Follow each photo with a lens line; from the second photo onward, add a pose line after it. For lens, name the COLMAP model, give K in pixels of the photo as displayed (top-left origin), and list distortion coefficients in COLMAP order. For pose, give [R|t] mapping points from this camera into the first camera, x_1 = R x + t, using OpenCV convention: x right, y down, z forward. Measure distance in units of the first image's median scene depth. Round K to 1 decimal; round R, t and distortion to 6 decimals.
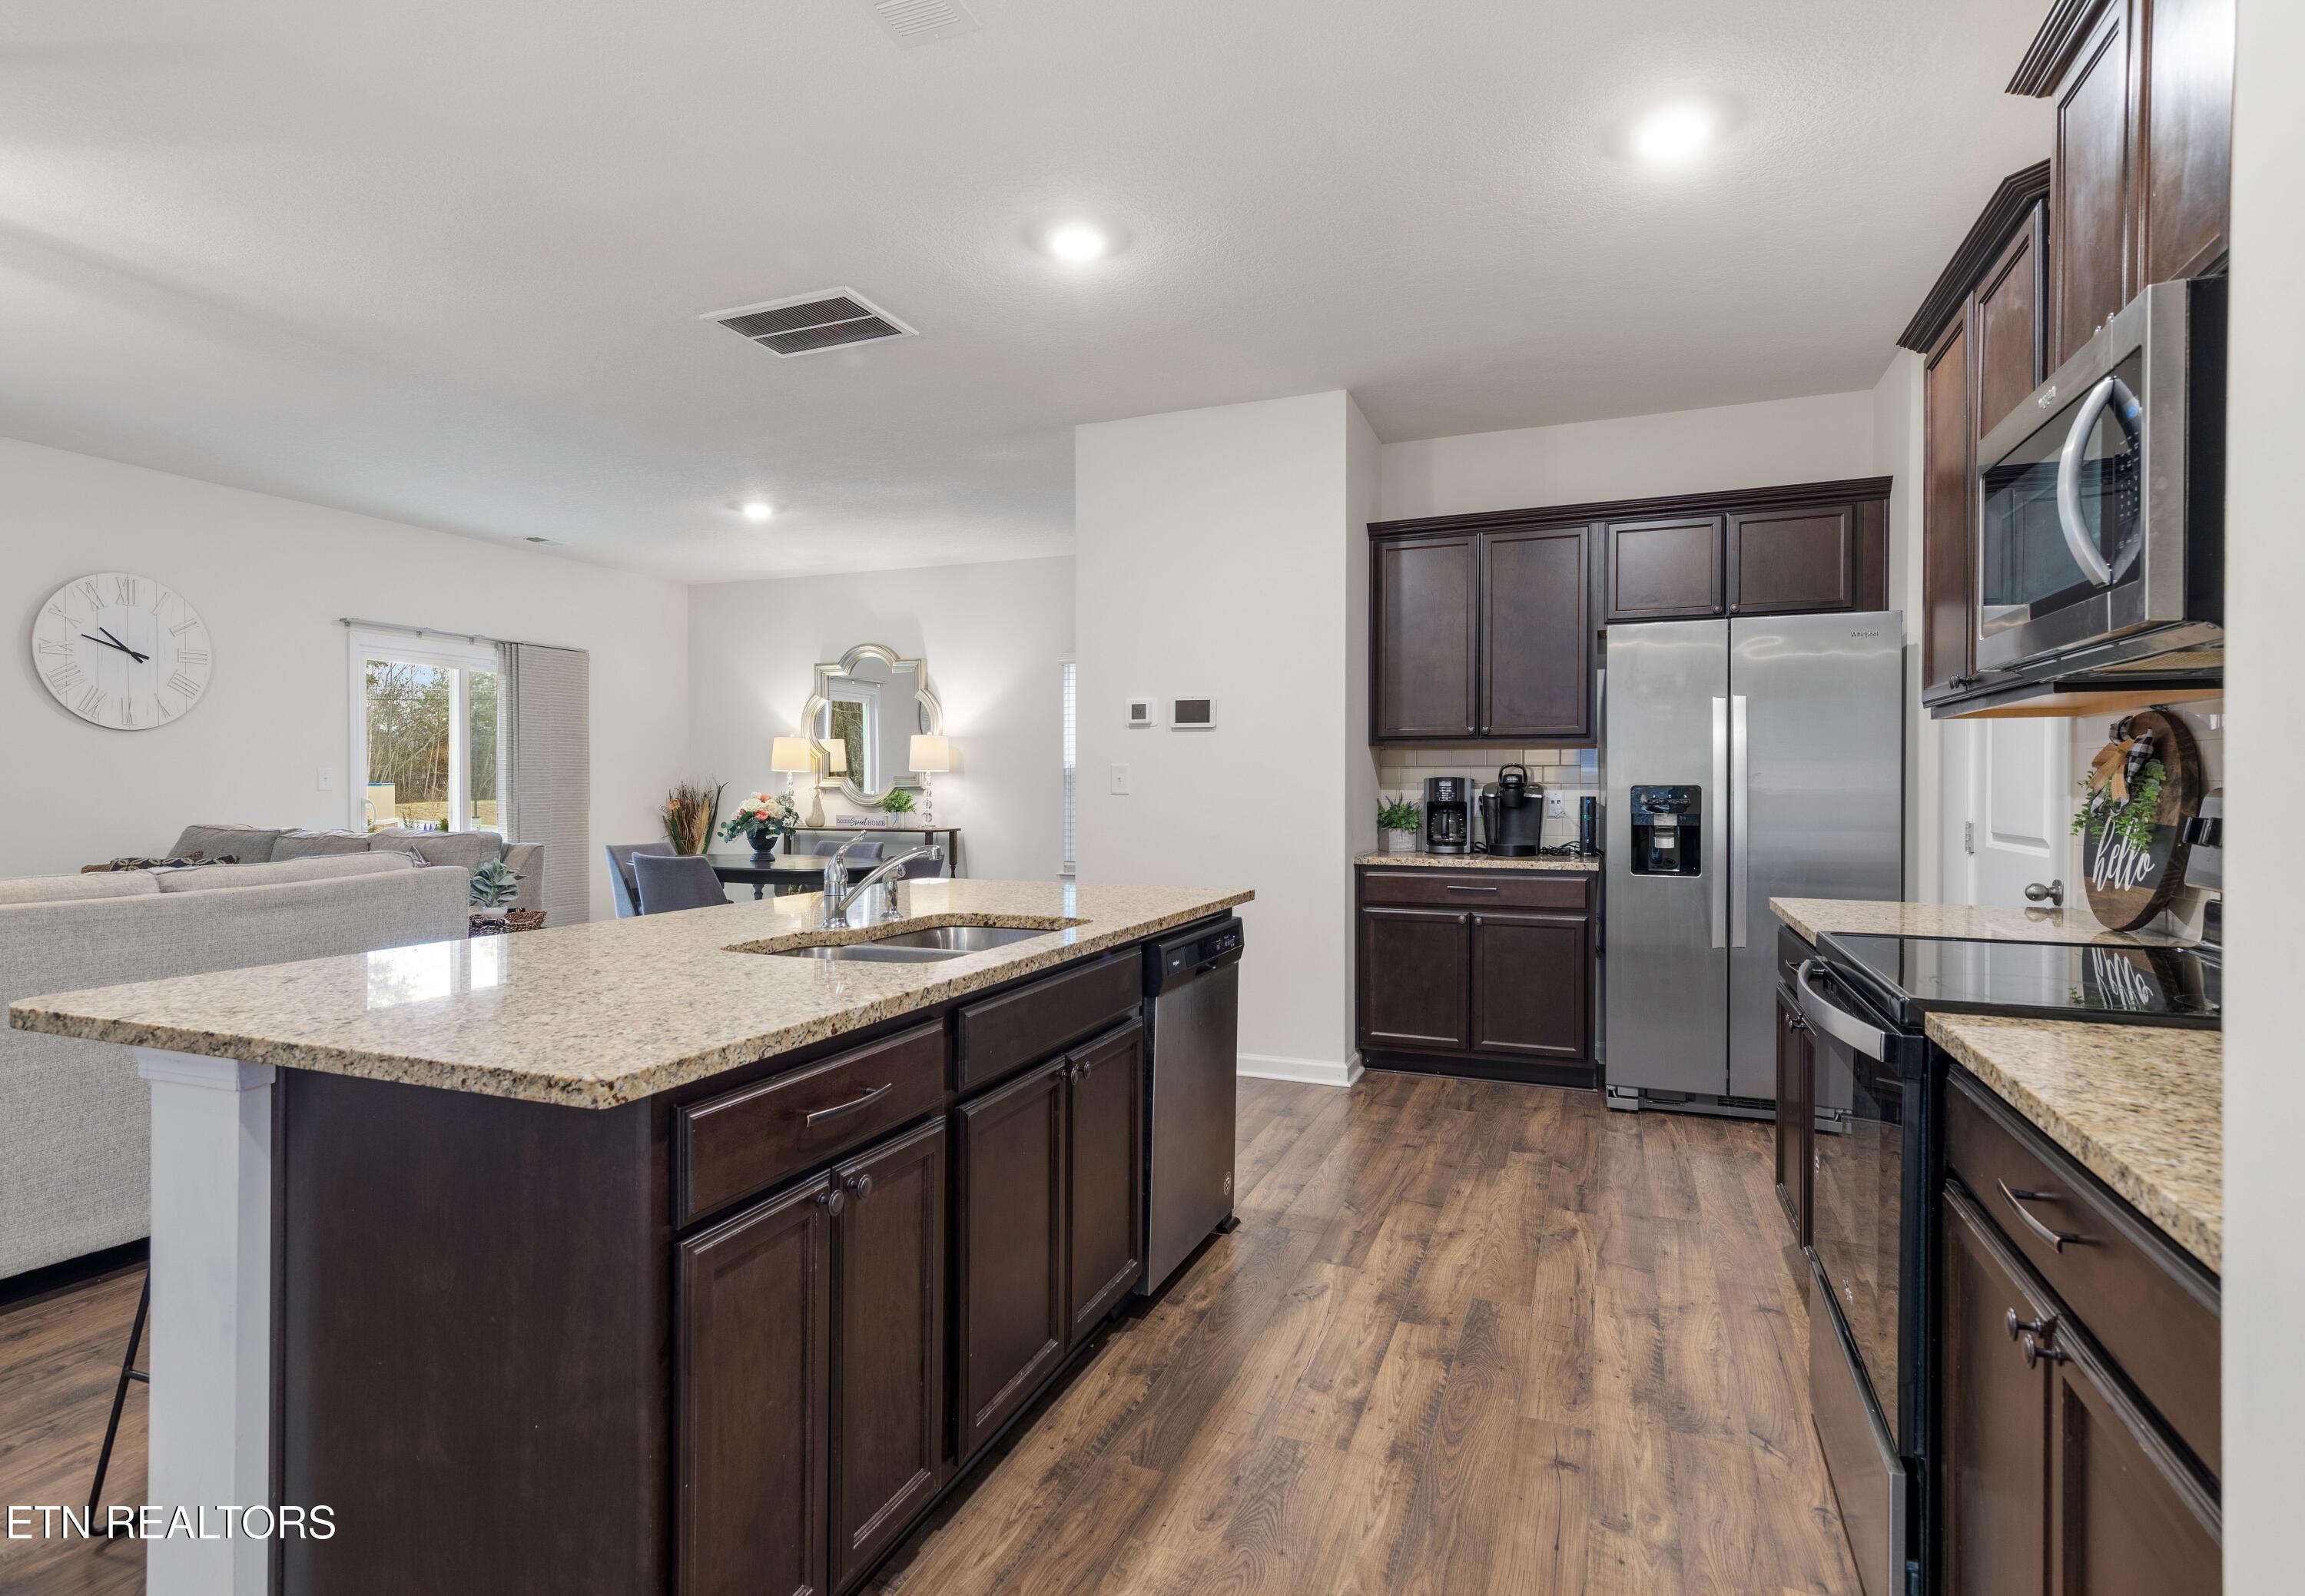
lens RADIAL K [[1151.6, 0, 1152.5], [0, 1151.6, 798.0], [0, 0, 1]] dist [0.002396, 0.000647]
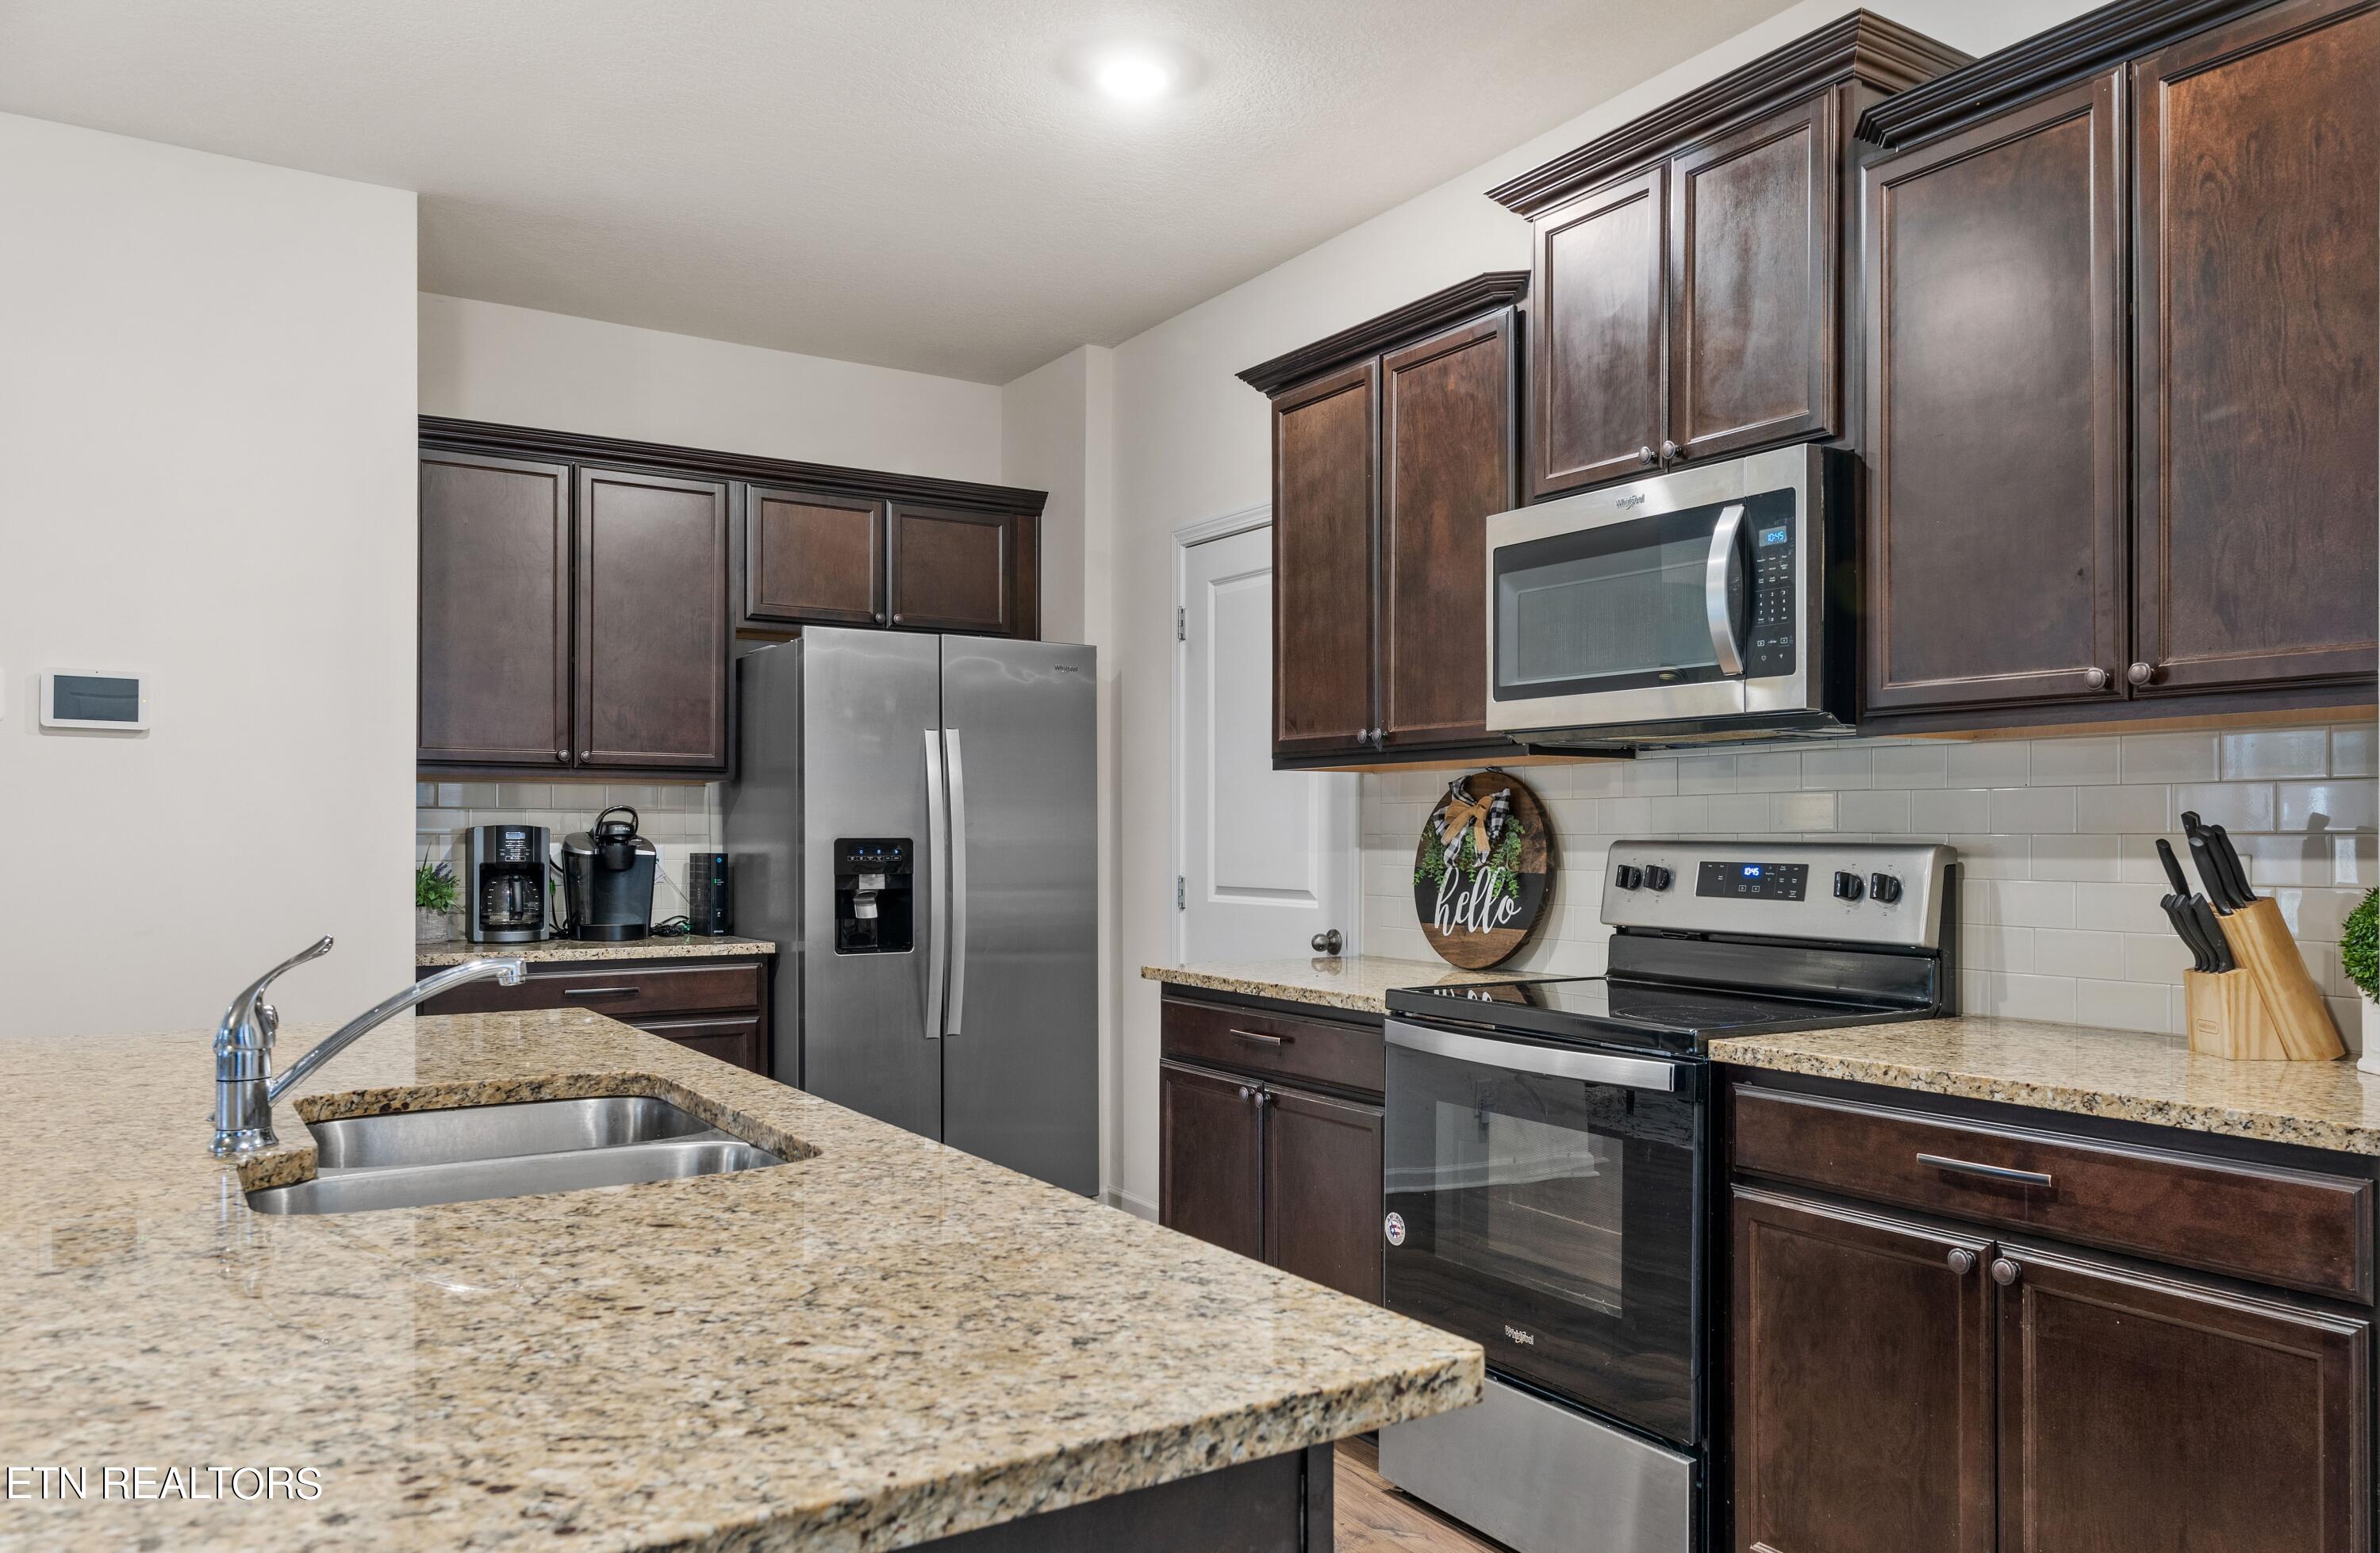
lens RADIAL K [[1651.3, 0, 1191.1], [0, 1651.3, 852.7], [0, 0, 1]] dist [0.003557, 0.000864]
pose [[0.579865, -0.008454, 0.814669, -0.344940], [0.009135, 0.999951, 0.003875, -0.003188], [-0.814662, 0.005195, 0.579913, 0.176235]]
